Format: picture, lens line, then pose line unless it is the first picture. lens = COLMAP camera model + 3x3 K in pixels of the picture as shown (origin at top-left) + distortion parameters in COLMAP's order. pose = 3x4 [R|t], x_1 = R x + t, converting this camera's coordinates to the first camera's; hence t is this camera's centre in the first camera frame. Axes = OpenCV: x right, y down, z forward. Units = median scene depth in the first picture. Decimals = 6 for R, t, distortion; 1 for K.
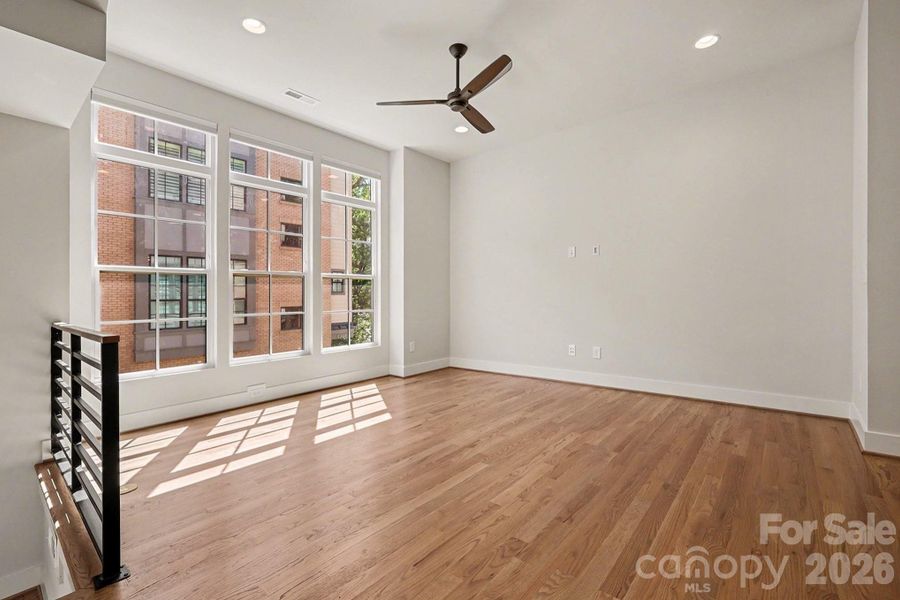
lens RADIAL K [[397.1, 0, 441.9], [0, 397.1, 295.9], [0, 0, 1]] dist [0.018615, 0.000098]
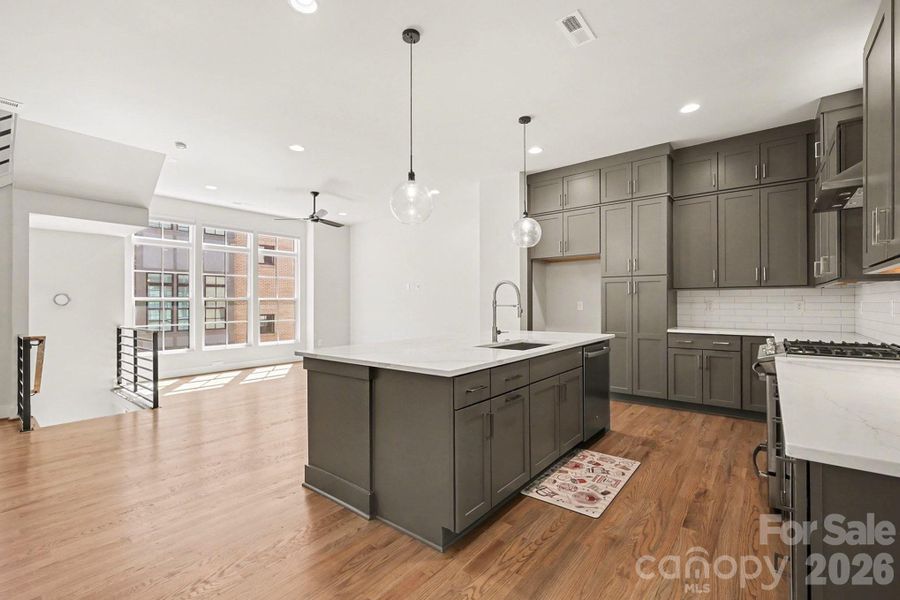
lens RADIAL K [[403.2, 0, 452.6], [0, 403.2, 308.0], [0, 0, 1]] dist [0.002377, 0.000126]
pose [[0.999392, 0.007298, 0.034084, 0.529650], [-0.007748, 0.999884, 0.013088, -0.050743], [-0.033985, -0.013344, 0.999333, -0.851139]]
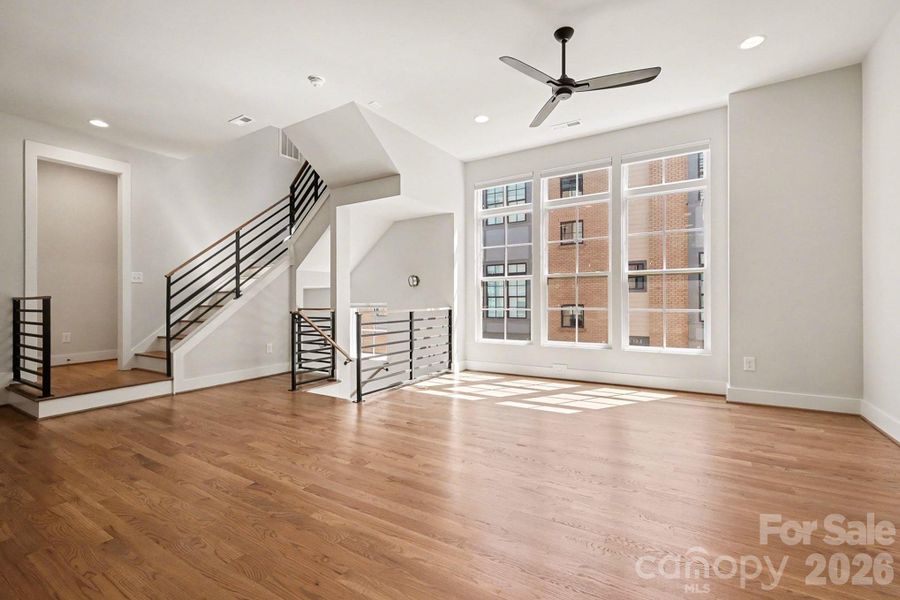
lens RADIAL K [[393.9, 0, 454.3], [0, 393.9, 298.2], [0, 0, 1]] dist [0.004496, 0.000201]
pose [[0.152268, 0.011538, -0.988272, 0.718319], [0.009160, 0.999872, 0.013085, -0.007686], [0.988297, -0.011045, 0.152143, 0.472561]]
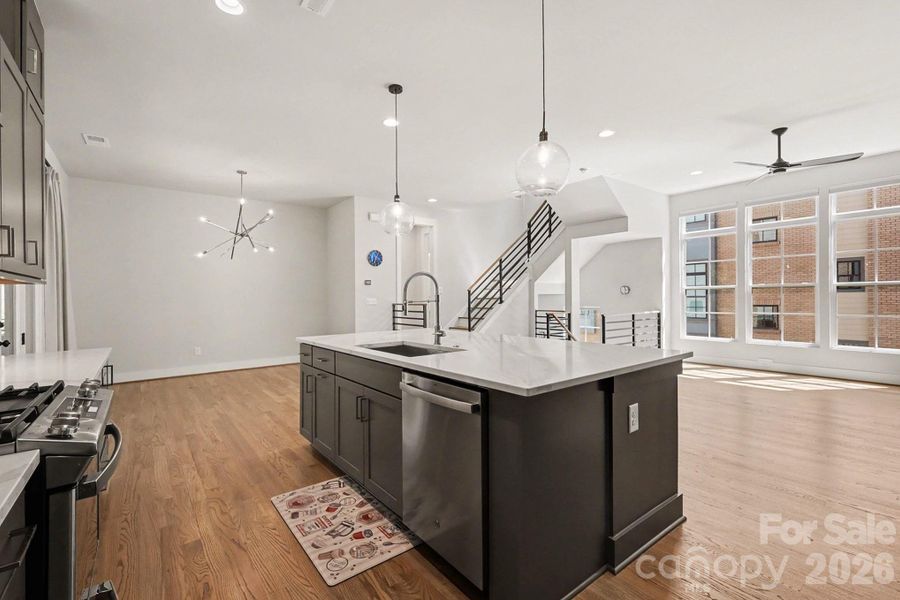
lens RADIAL K [[397.8, 0, 444.7], [0, 397.8, 296.3], [0, 0, 1]] dist [0.001026, -0.000530]
pose [[-0.213154, 0.015929, -0.976889, 1.298452], [0.017797, 0.999764, 0.012419, -0.060846], [0.976857, -0.014738, -0.213387, 0.114352]]
